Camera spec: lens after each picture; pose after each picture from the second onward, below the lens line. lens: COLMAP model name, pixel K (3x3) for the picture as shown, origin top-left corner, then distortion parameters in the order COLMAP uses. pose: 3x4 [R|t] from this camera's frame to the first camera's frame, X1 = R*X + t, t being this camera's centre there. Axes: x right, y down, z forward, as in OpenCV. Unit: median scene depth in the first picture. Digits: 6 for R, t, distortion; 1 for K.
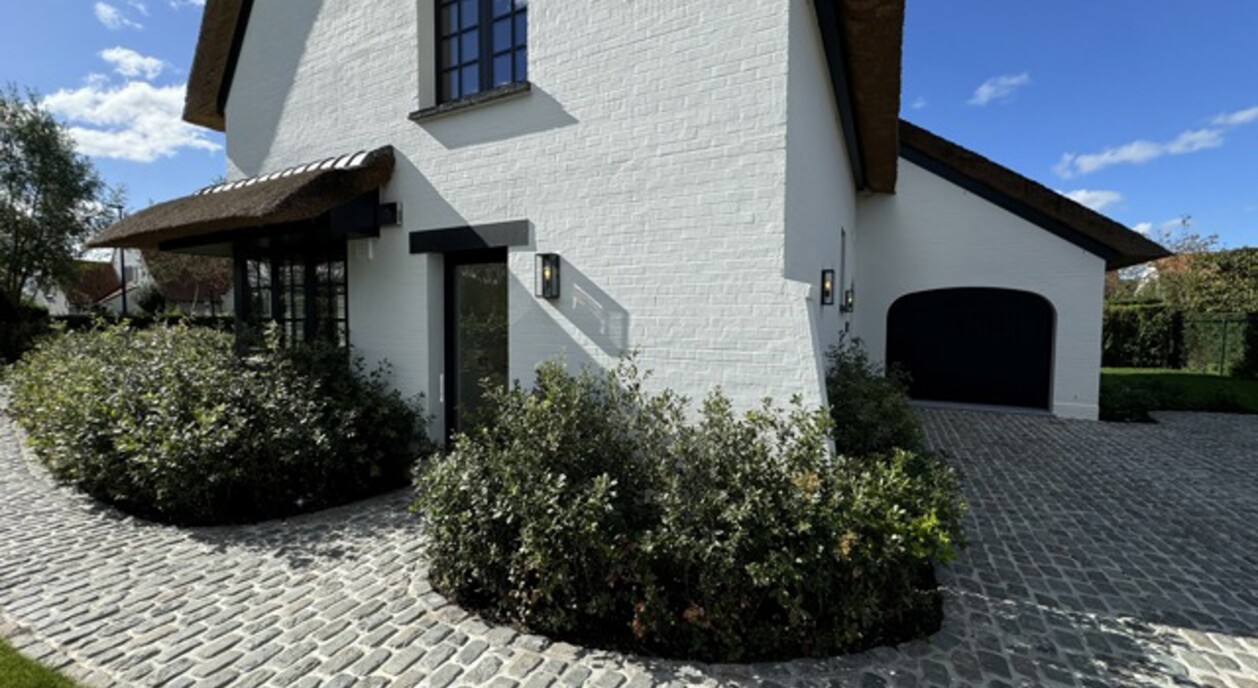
lens RADIAL K [[500.1, 0, 629.0], [0, 500.1, 344.0], [0, 0, 1]] dist [-0.000944, 0.000291]
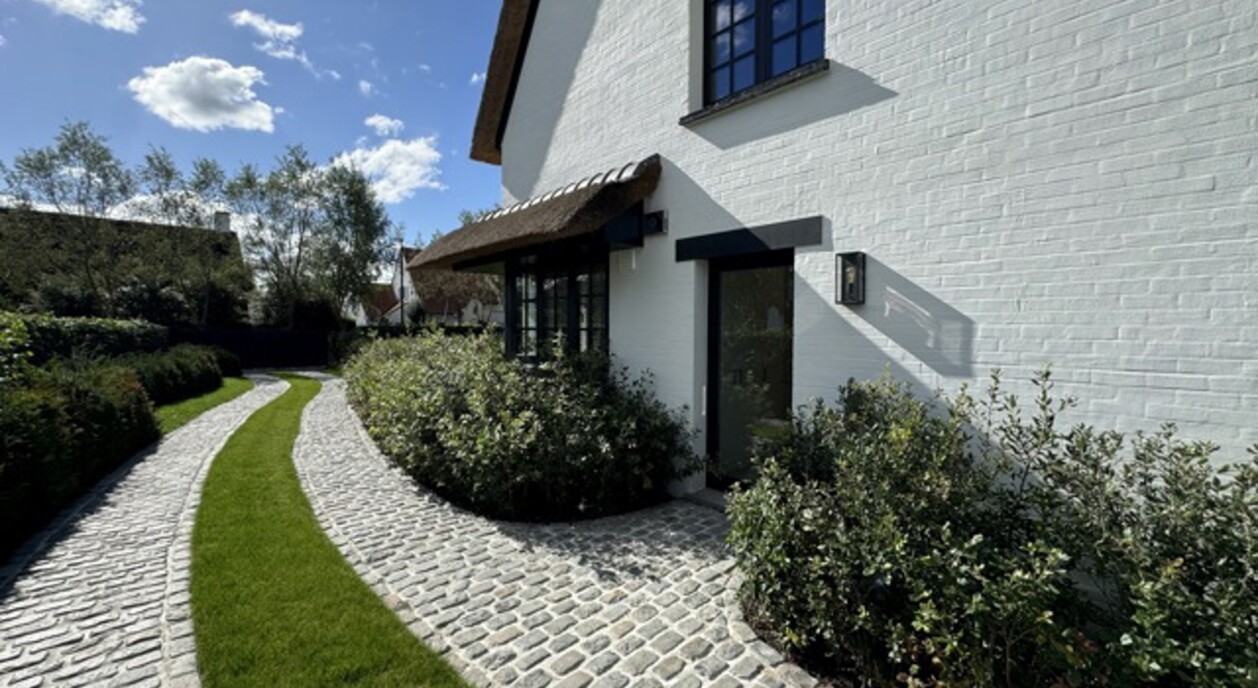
lens RADIAL K [[500.1, 0, 629.0], [0, 500.1, 344.0], [0, 0, 1]] dist [-0.000944, 0.000291]
pose [[0.940046, 0.009316, -0.340919, -0.225564], [-0.015312, 0.999772, -0.014902, -0.004926], [0.340702, 0.019228, 0.939975, 0.063073]]
